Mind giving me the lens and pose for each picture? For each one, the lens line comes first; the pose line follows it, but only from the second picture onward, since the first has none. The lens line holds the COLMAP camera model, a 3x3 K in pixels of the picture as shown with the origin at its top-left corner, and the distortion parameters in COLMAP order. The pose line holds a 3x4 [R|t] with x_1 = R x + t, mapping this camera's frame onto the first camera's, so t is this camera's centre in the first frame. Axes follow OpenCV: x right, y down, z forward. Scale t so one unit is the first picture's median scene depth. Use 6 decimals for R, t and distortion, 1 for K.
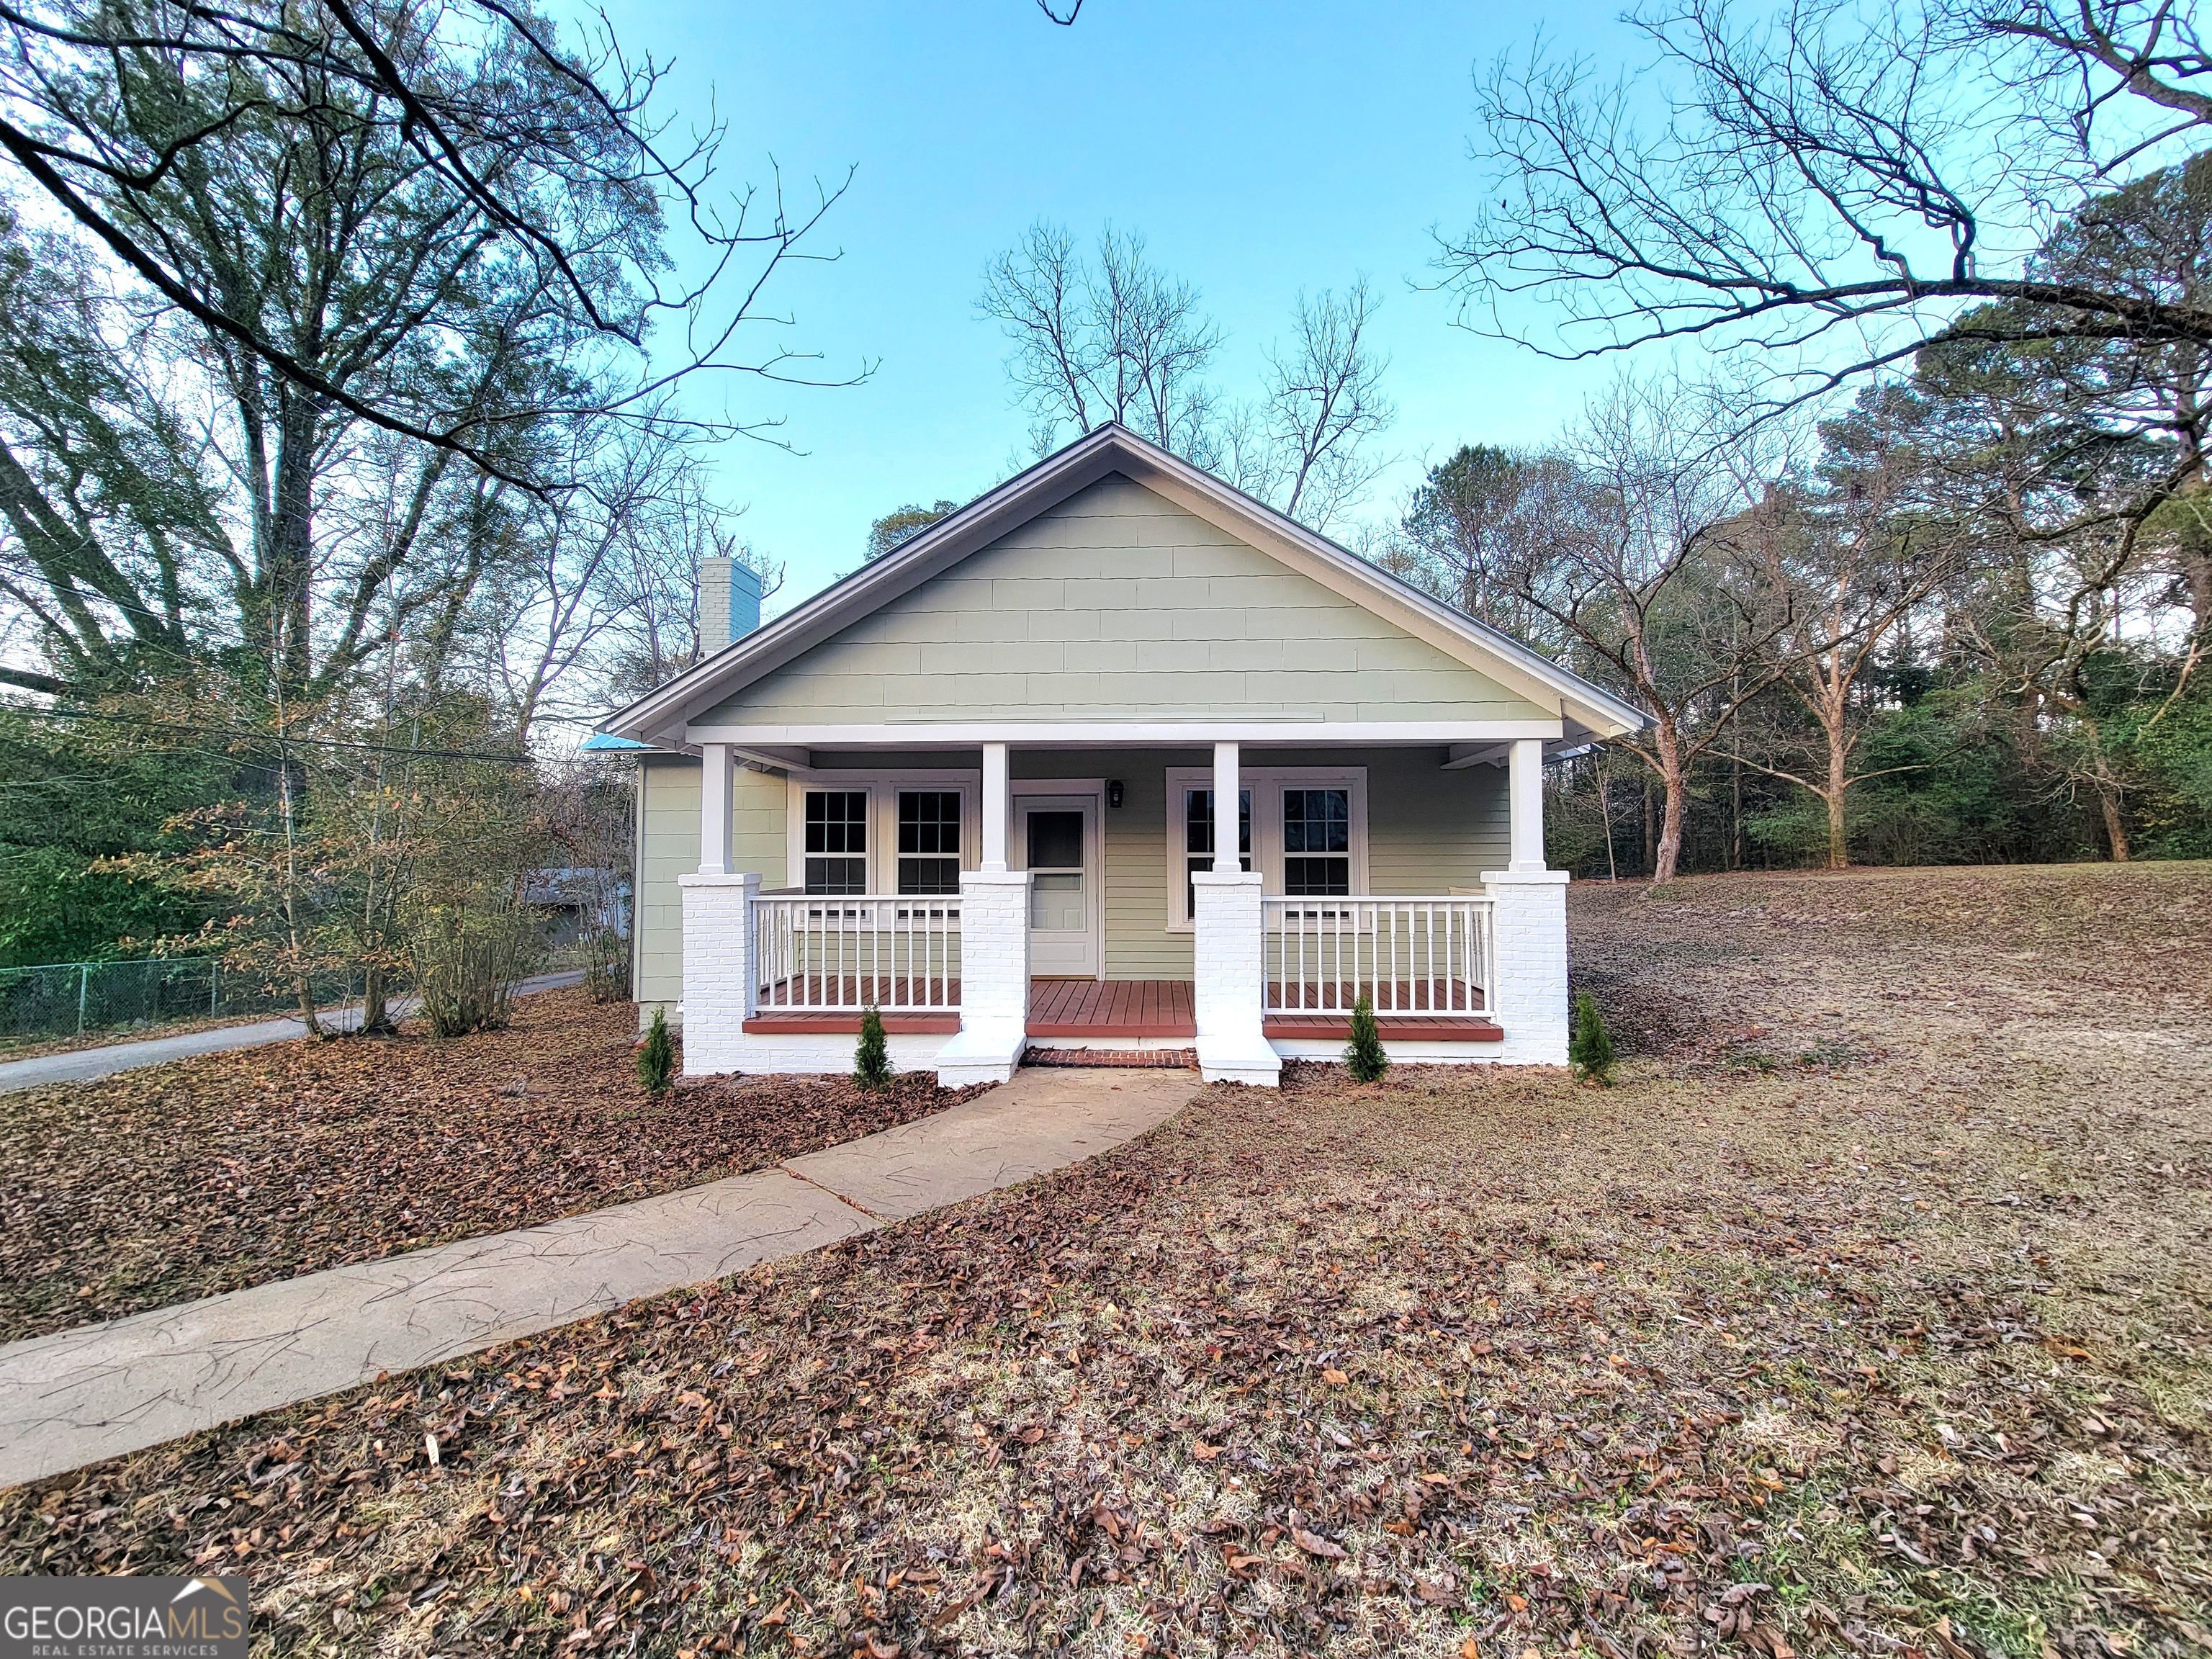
lens RADIAL K [[895.5, 0, 1107.6], [0, 895.5, 815.3], [0, 0, 1]] dist [-0.000383, 0.000268]
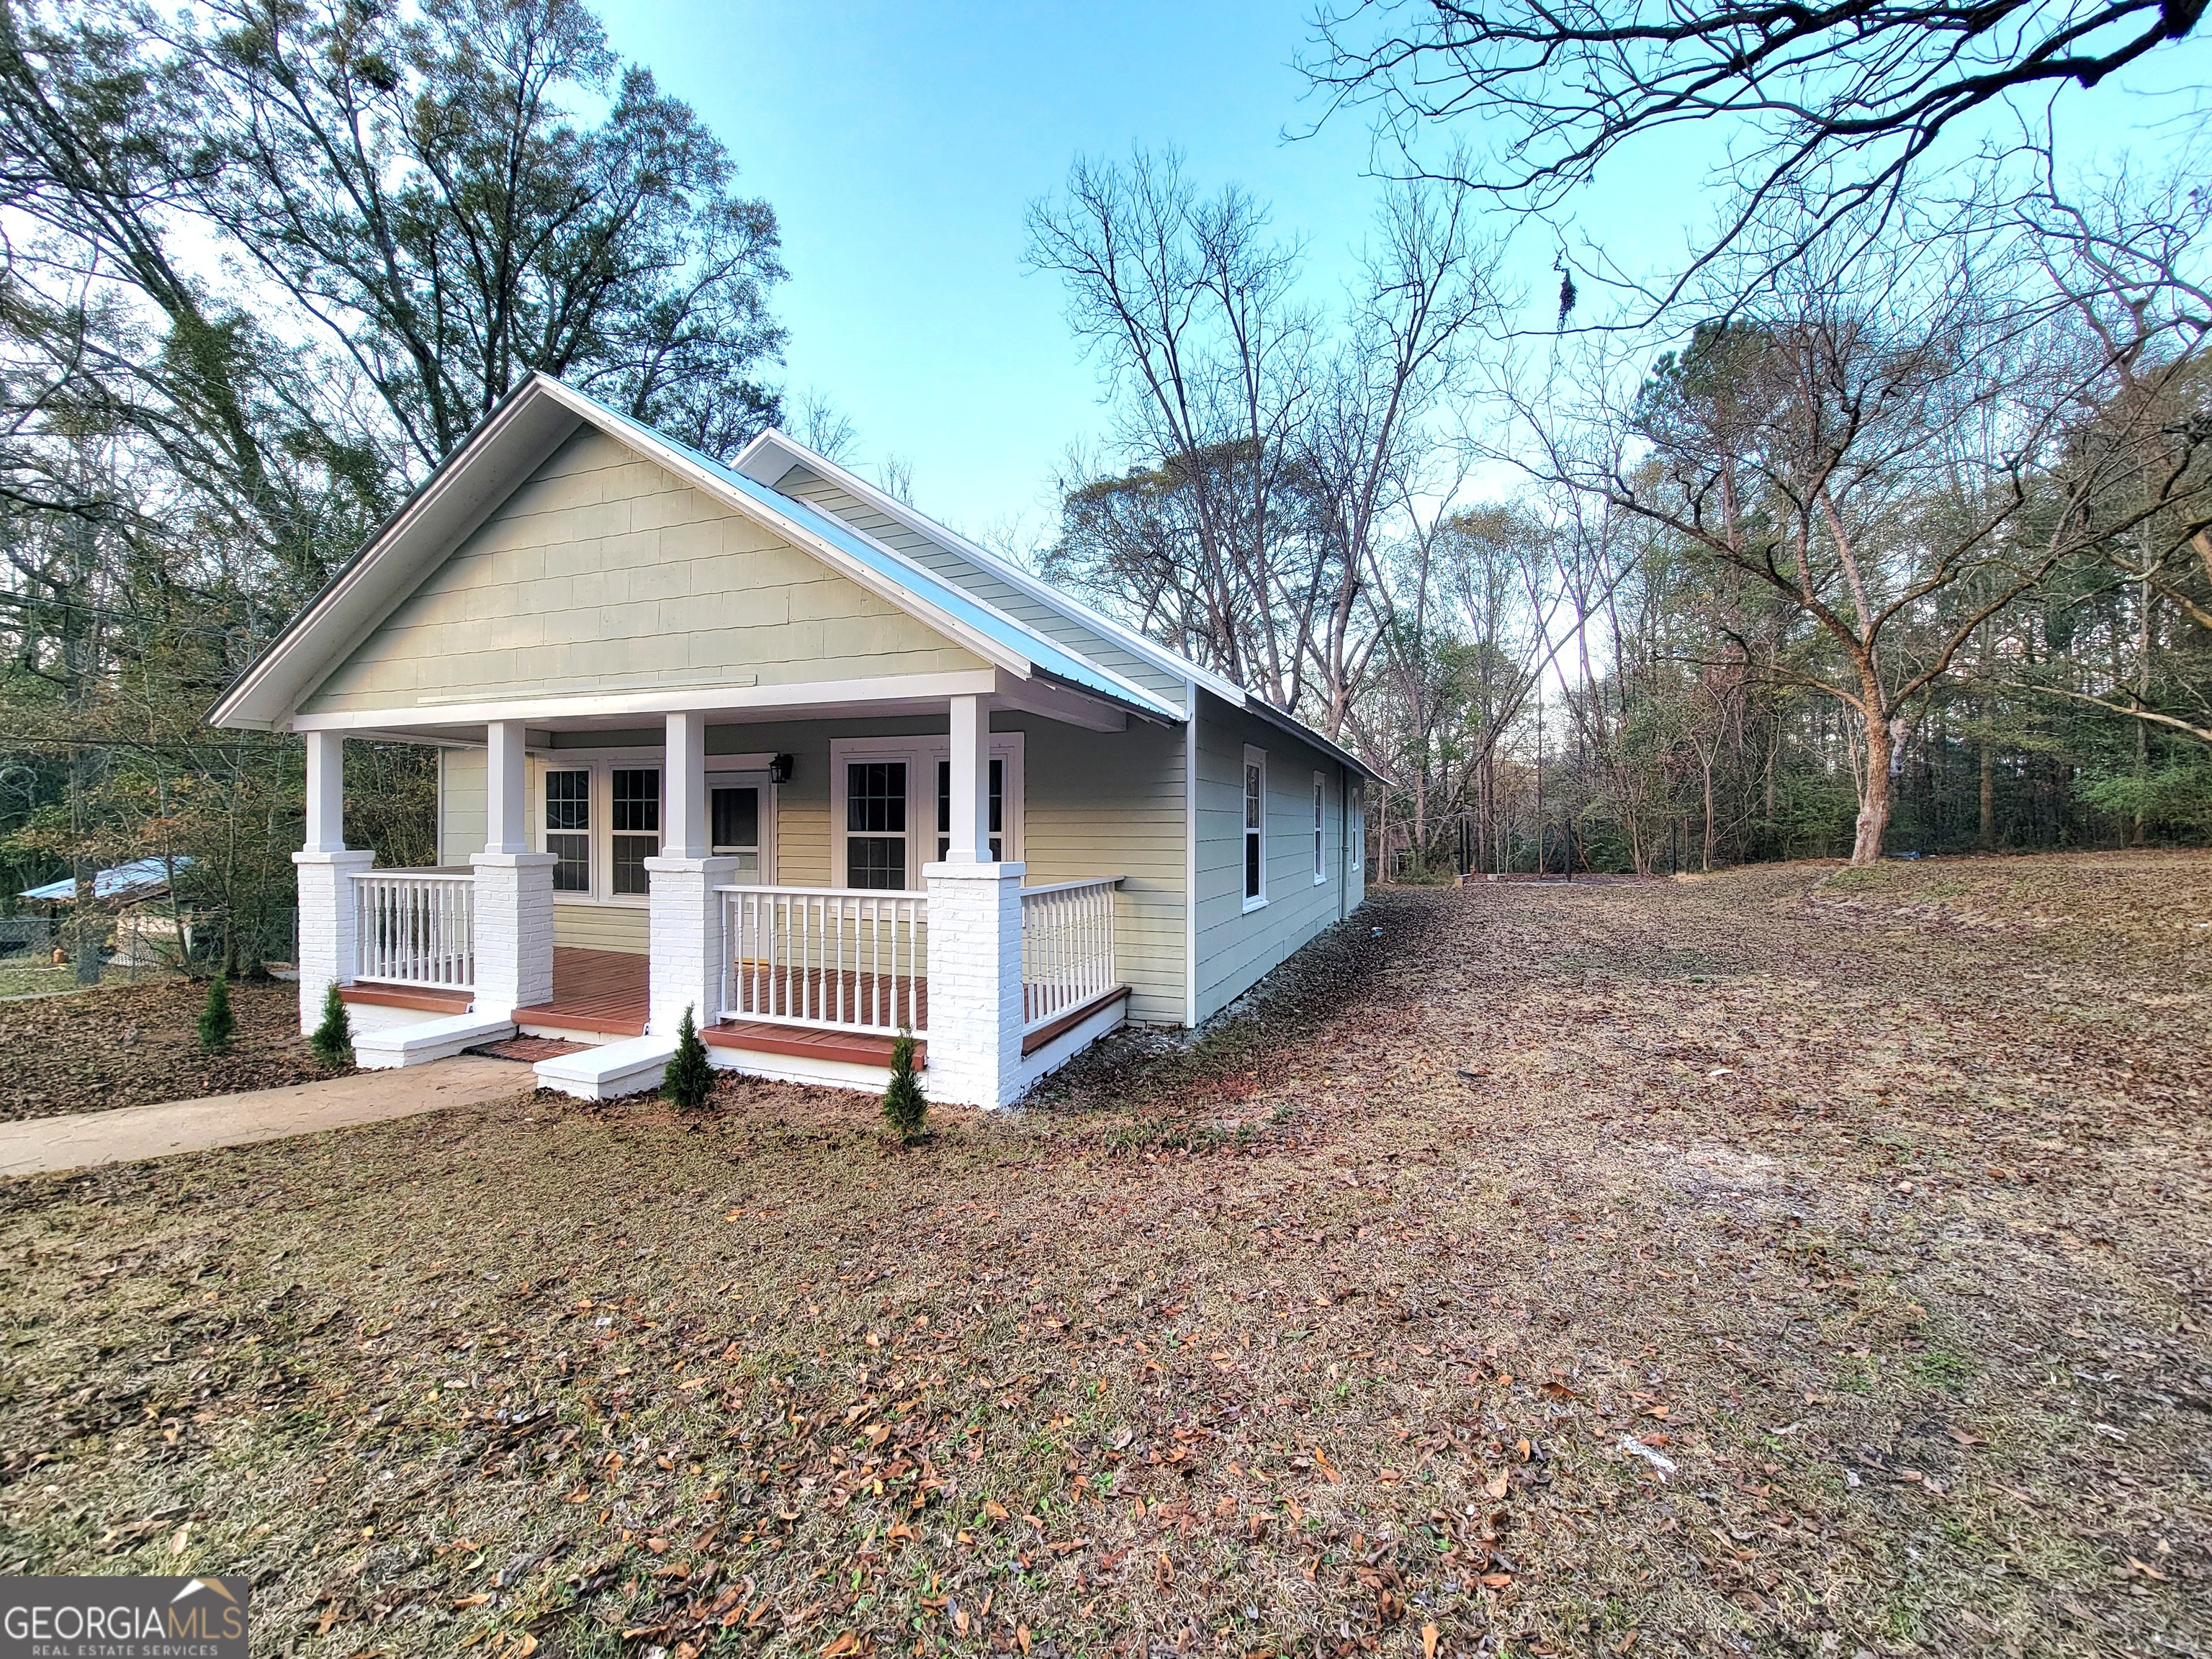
lens RADIAL K [[895.5, 0, 1107.2], [0, 895.5, 816.5], [0, 0, 1]] dist [-0.000383, 0.000268]
pose [[0.951743, 0.000708, -0.306896, 0.612700], [0.011297, 0.999239, 0.037340, -0.005013], [0.306688, -0.039005, 0.951010, 0.208074]]
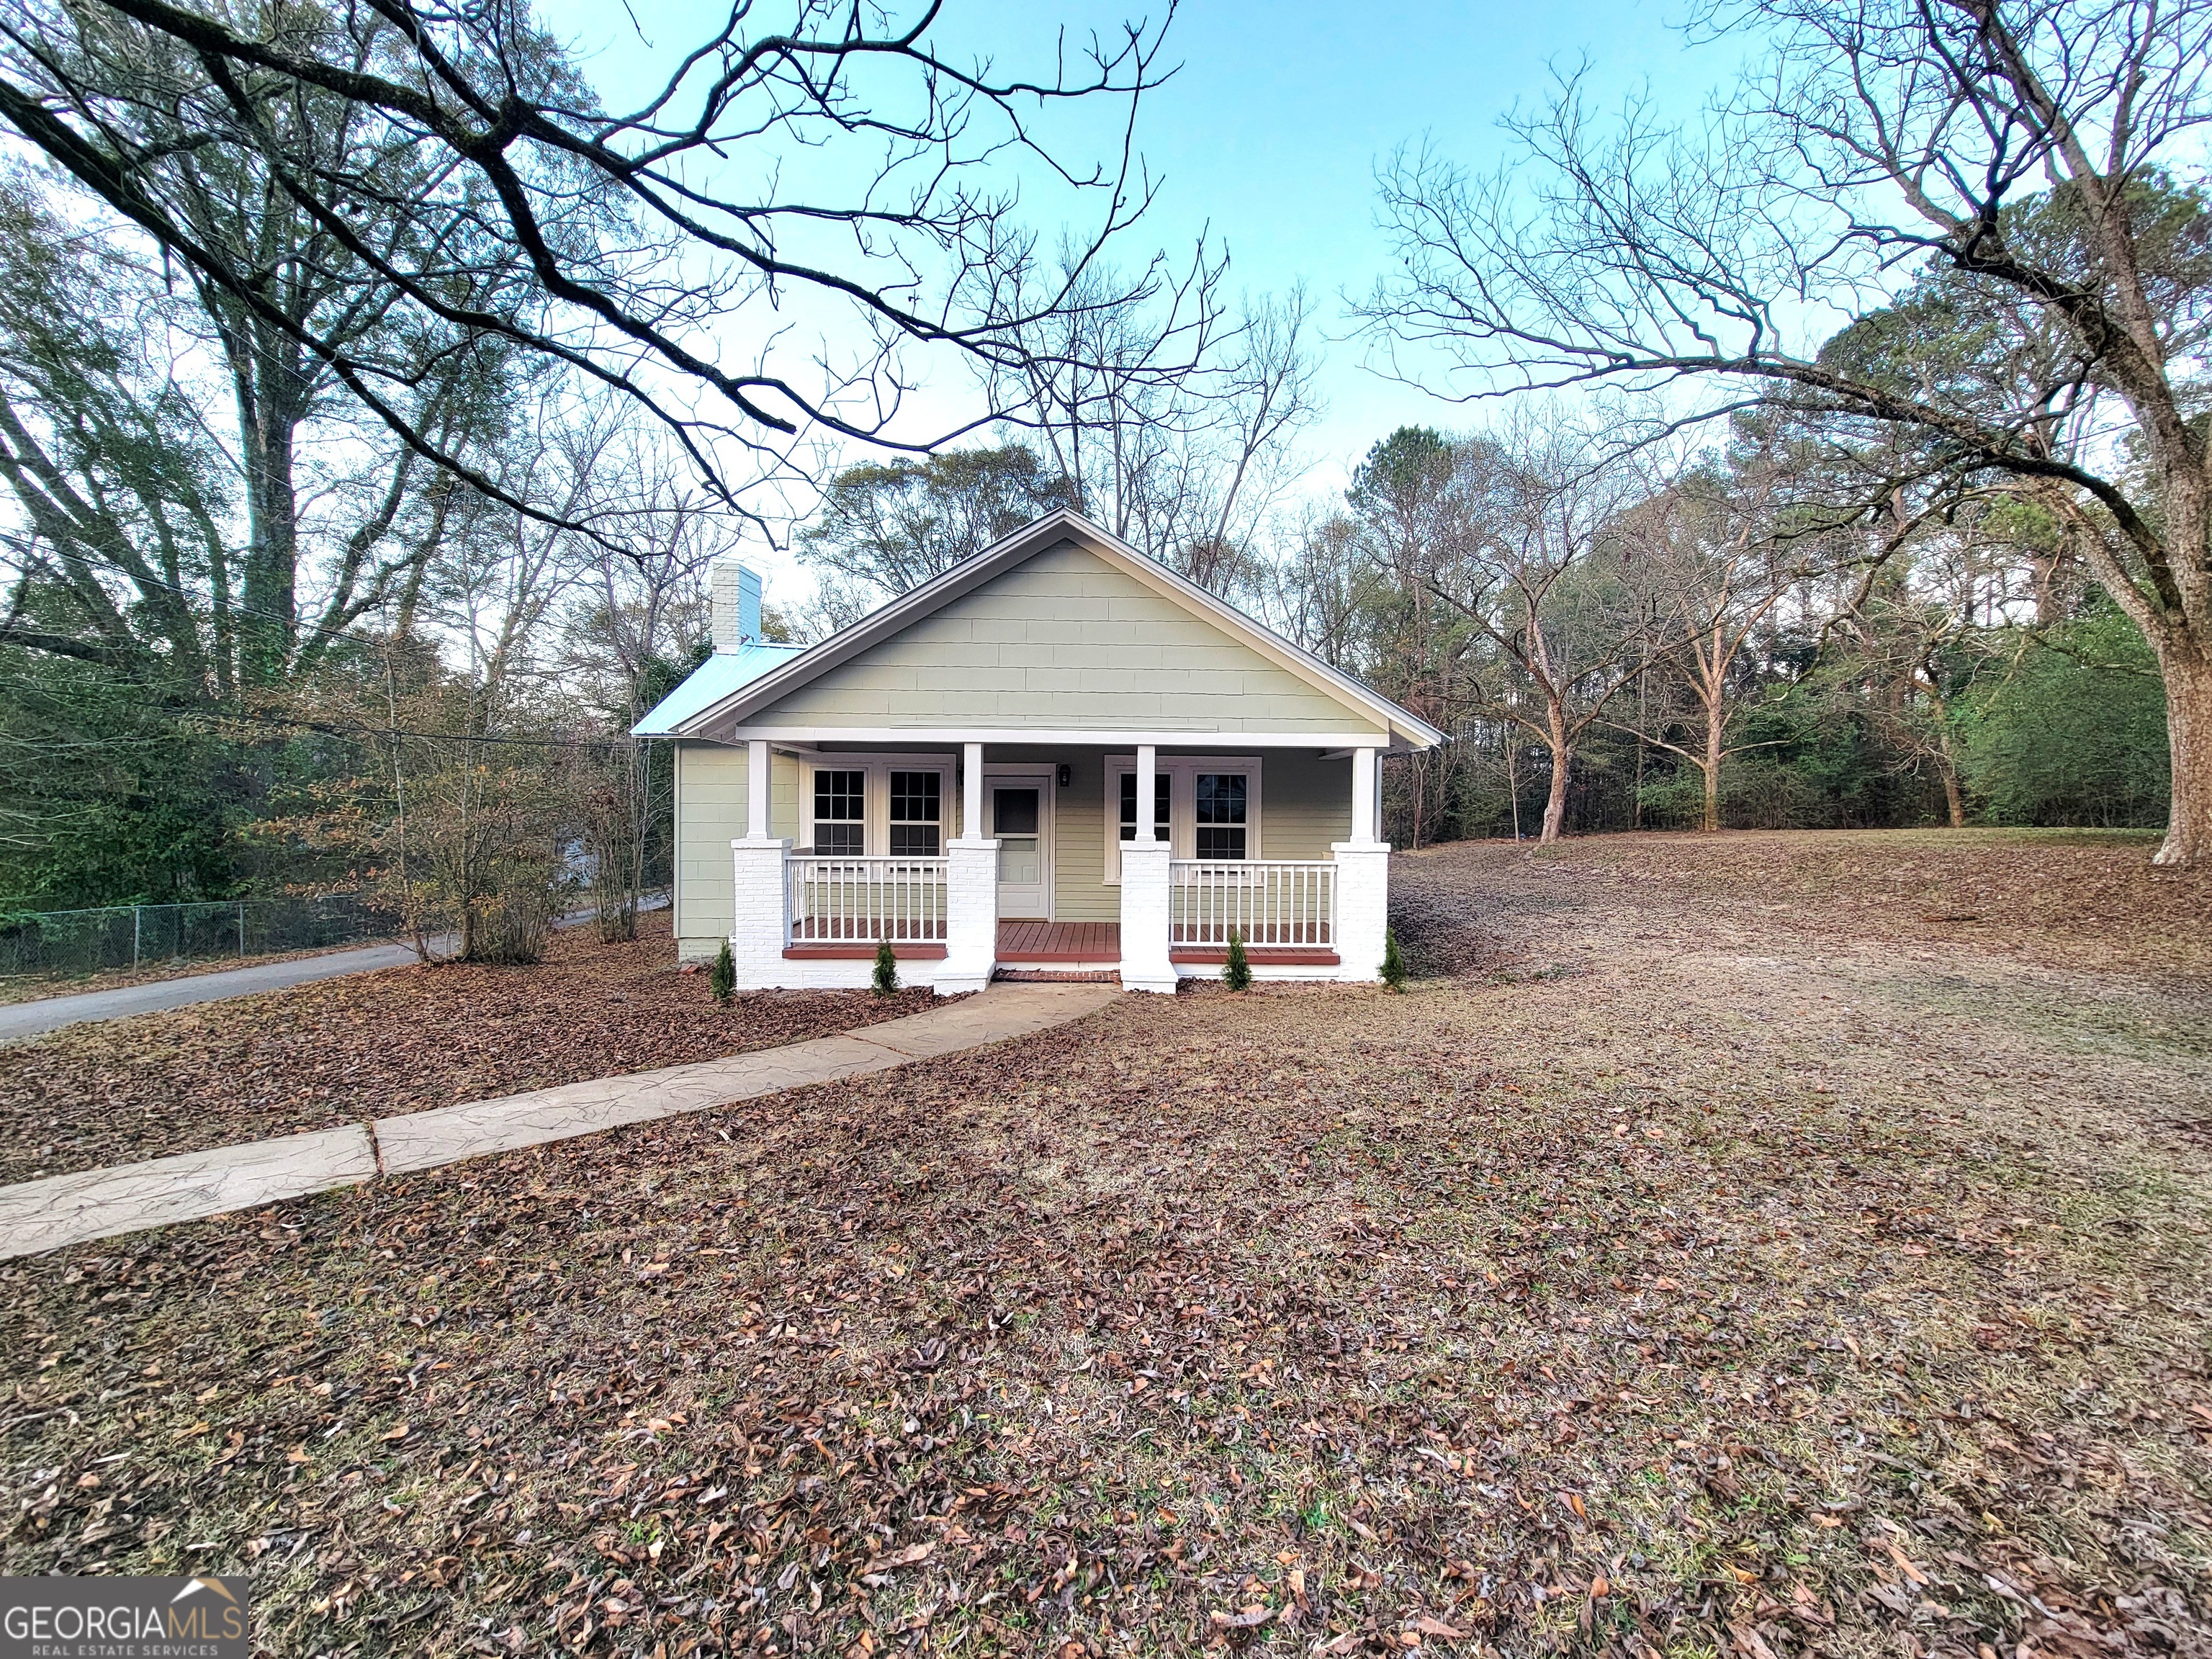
lens RADIAL K [[895.5, 0, 1104.3], [0, 895.5, 812.9], [0, 0, 1]] dist [-0.000383, 0.000268]
pose [[0.998693, 0.010340, 0.050055, 0.002259], [-0.012924, 0.998586, 0.051566, -0.036907], [-0.049451, -0.052146, 0.997414, -0.261011]]
